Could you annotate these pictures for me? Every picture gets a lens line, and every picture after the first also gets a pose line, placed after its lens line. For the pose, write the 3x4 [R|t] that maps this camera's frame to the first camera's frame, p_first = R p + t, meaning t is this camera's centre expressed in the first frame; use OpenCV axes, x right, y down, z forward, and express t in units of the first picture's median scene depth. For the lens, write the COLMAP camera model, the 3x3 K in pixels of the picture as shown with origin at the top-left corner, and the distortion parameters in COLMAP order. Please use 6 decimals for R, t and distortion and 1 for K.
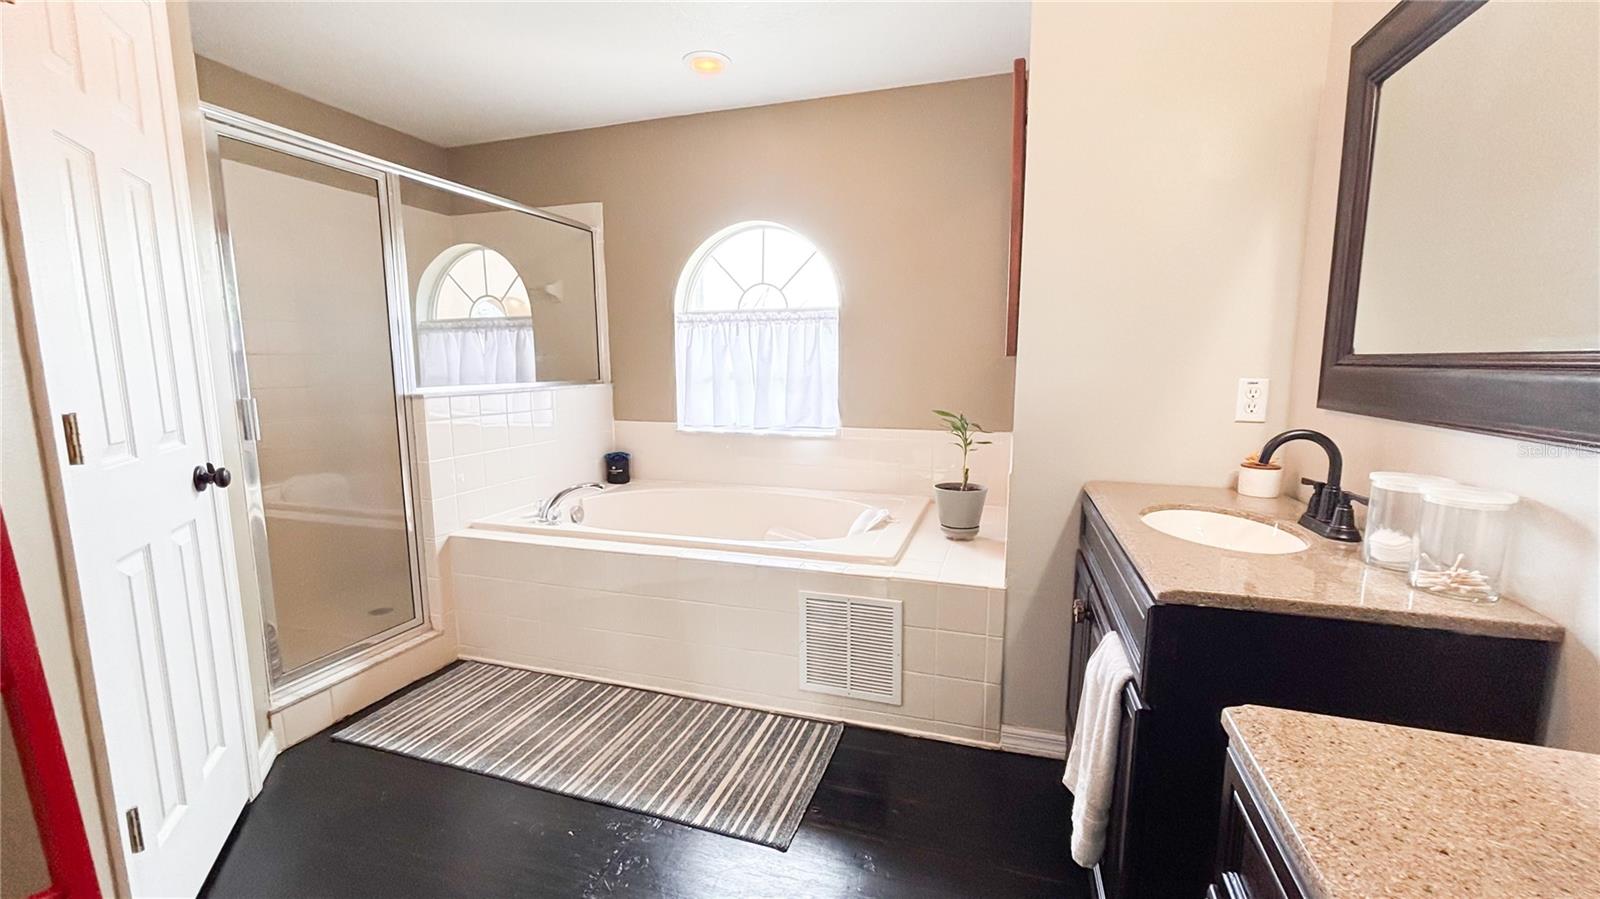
lens RADIAL K [[641.8, 0, 803.6], [0, 641.8, 450.6], [0, 0, 1]] dist [-0.001505, -0.000983]
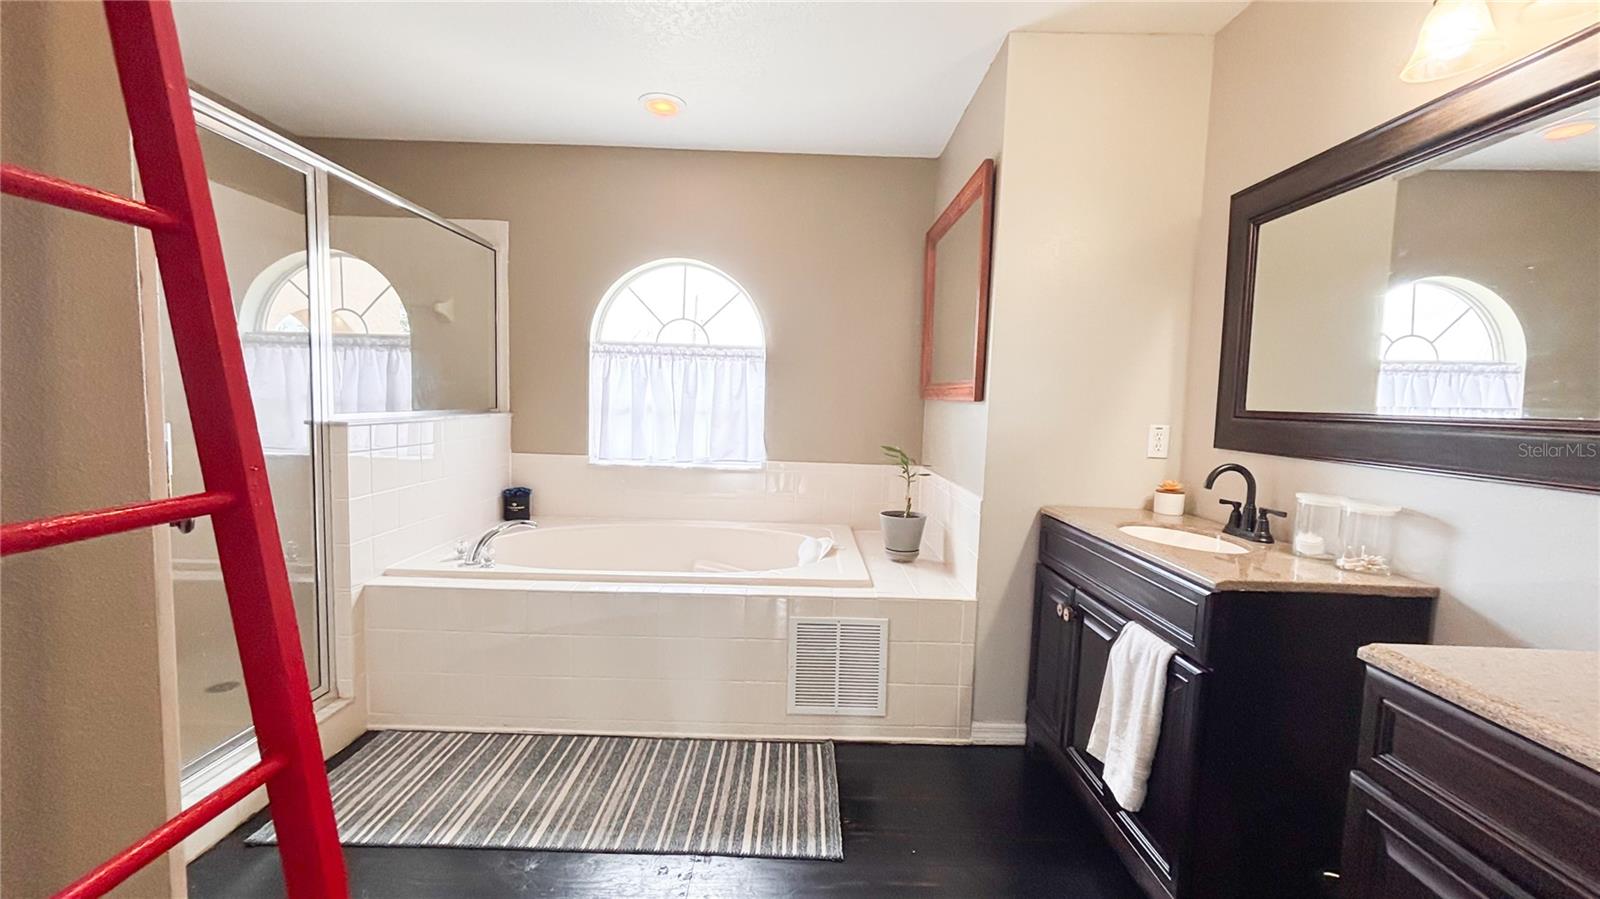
lens RADIAL K [[641.8, 0, 806.9], [0, 641.8, 448.7], [0, 0, 1]] dist [-0.001505, -0.000983]
pose [[0.950107, 0.008067, 0.311819, -0.287561], [0.009086, 0.998526, -0.053518, 0.000467], [-0.311791, 0.053681, 0.948633, -0.016041]]
